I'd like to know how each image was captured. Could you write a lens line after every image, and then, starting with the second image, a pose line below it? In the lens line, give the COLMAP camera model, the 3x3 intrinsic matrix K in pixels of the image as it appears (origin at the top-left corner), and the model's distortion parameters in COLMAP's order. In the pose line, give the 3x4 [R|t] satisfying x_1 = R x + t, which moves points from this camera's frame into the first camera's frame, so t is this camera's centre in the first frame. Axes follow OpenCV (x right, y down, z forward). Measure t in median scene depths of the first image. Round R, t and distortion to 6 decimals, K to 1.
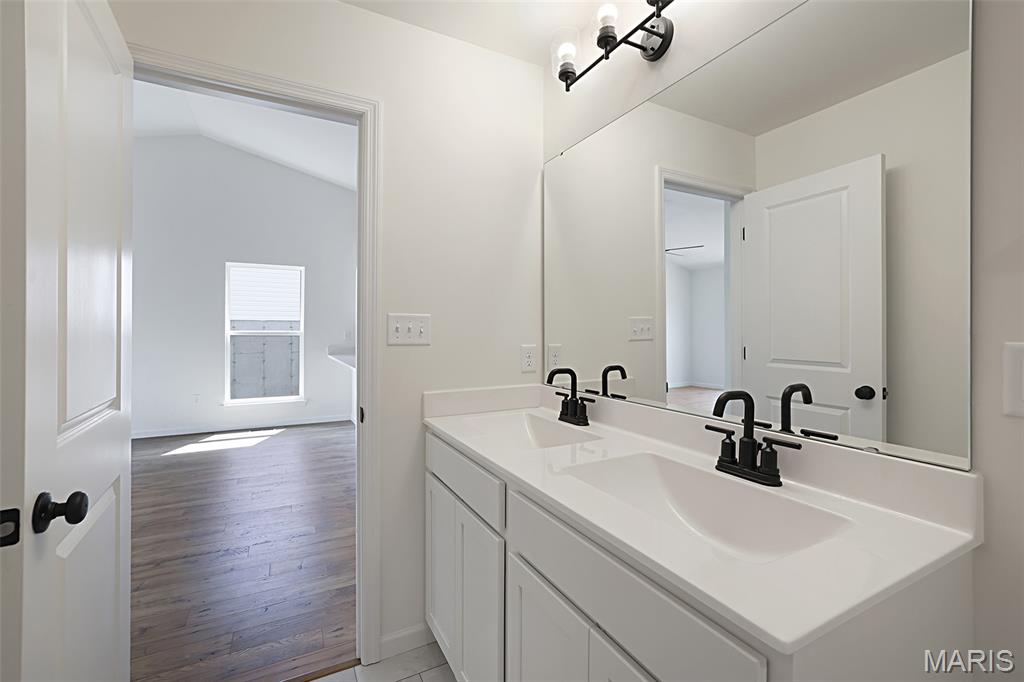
lens RADIAL K [[444.3, 0, 523.0], [0, 444.3, 329.0], [0, 0, 1]] dist [-0.030398, 0.017465]
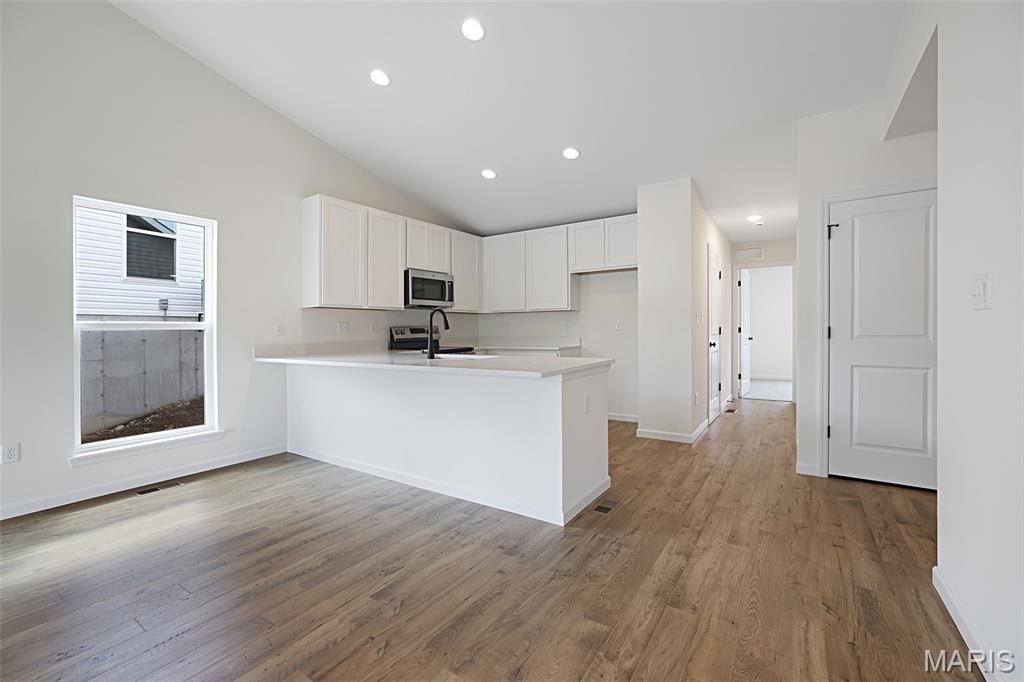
lens RADIAL K [[439.9, 0, 511.0], [0, 439.9, 336.4], [0, 0, 1]] dist [-0.038487, 0.015591]
pose [[0.886247, -0.024928, 0.462542, -0.405419], [0.015122, 0.999576, 0.024896, 0.016453], [-0.462966, -0.015069, 0.886248, 0.248593]]
